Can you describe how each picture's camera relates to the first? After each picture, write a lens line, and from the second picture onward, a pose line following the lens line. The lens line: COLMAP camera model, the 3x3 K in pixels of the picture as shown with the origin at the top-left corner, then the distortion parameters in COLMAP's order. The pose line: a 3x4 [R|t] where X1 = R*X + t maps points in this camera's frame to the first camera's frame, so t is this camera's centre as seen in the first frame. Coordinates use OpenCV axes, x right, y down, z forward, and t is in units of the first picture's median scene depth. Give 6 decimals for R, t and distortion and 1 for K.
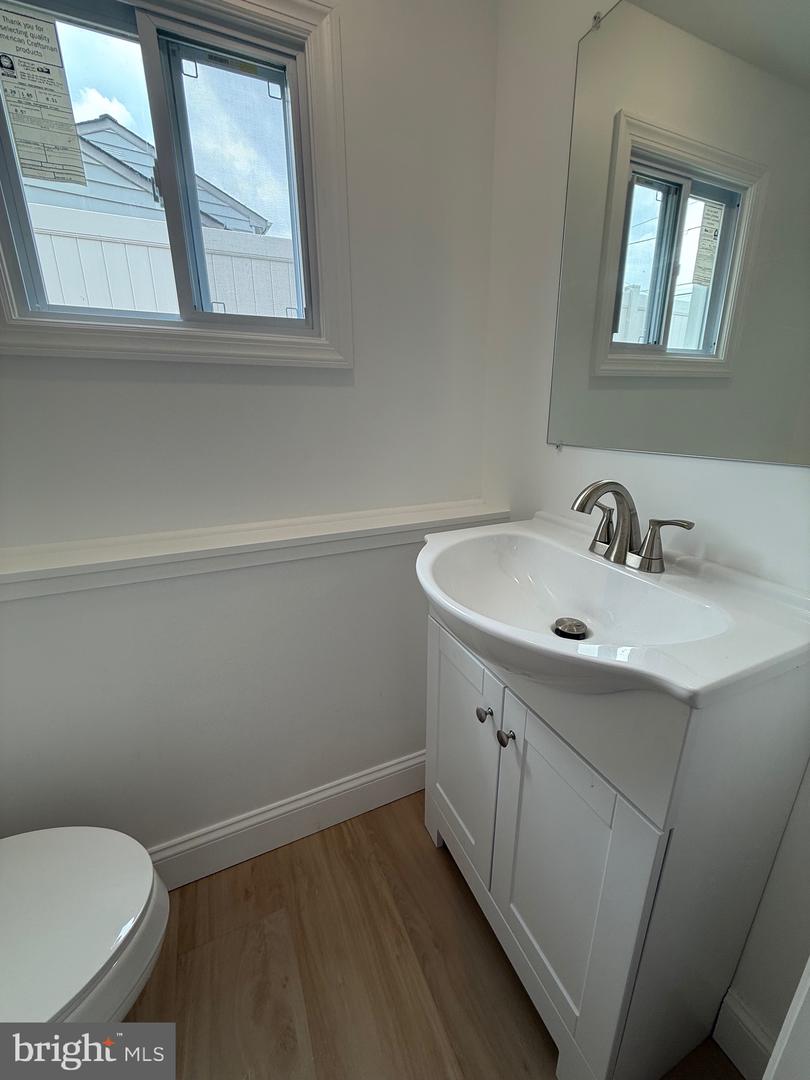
lens RADIAL K [[437.7, 0, 409.6], [0, 437.7, 535.0], [0, 0, 1]] dist [0.003626, -0.000364]
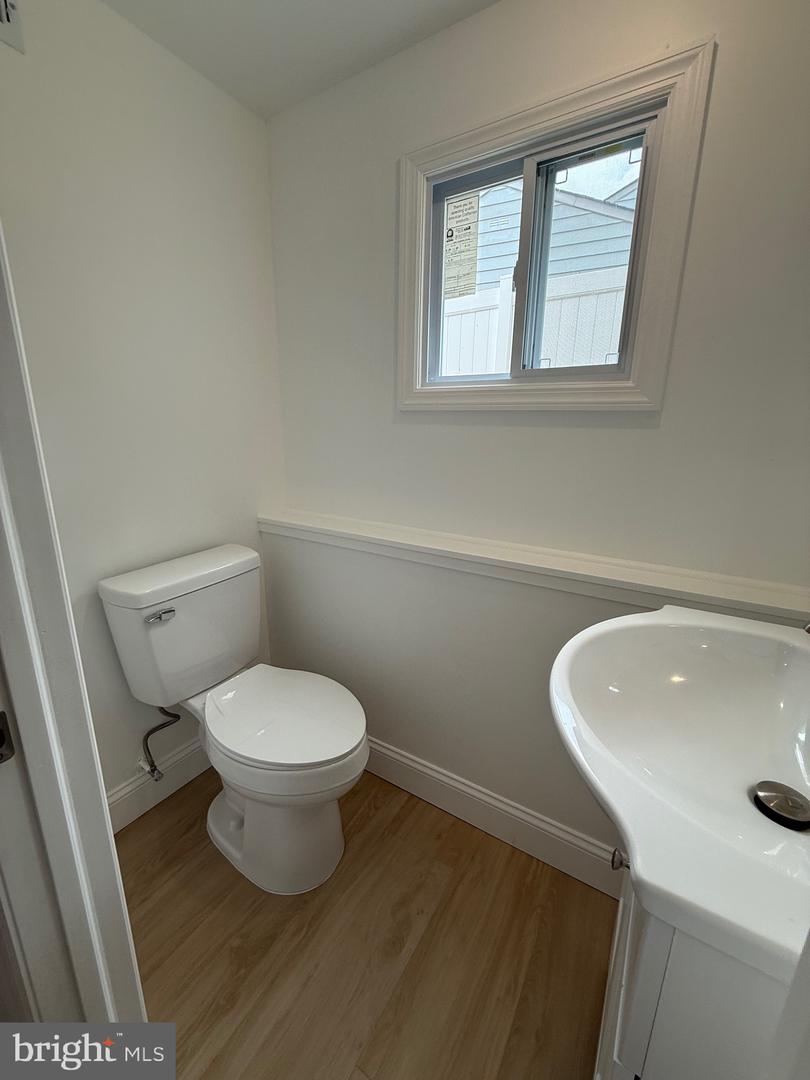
lens RADIAL K [[437.7, 0, 409.0], [0, 437.7, 541.7], [0, 0, 1]] dist [0.003626, -0.000364]
pose [[0.548636, 0.219383, -0.806765, 0.430464], [-0.259976, 0.961887, 0.084770, -0.059591], [0.794614, 0.163231, 0.584760, 0.092316]]
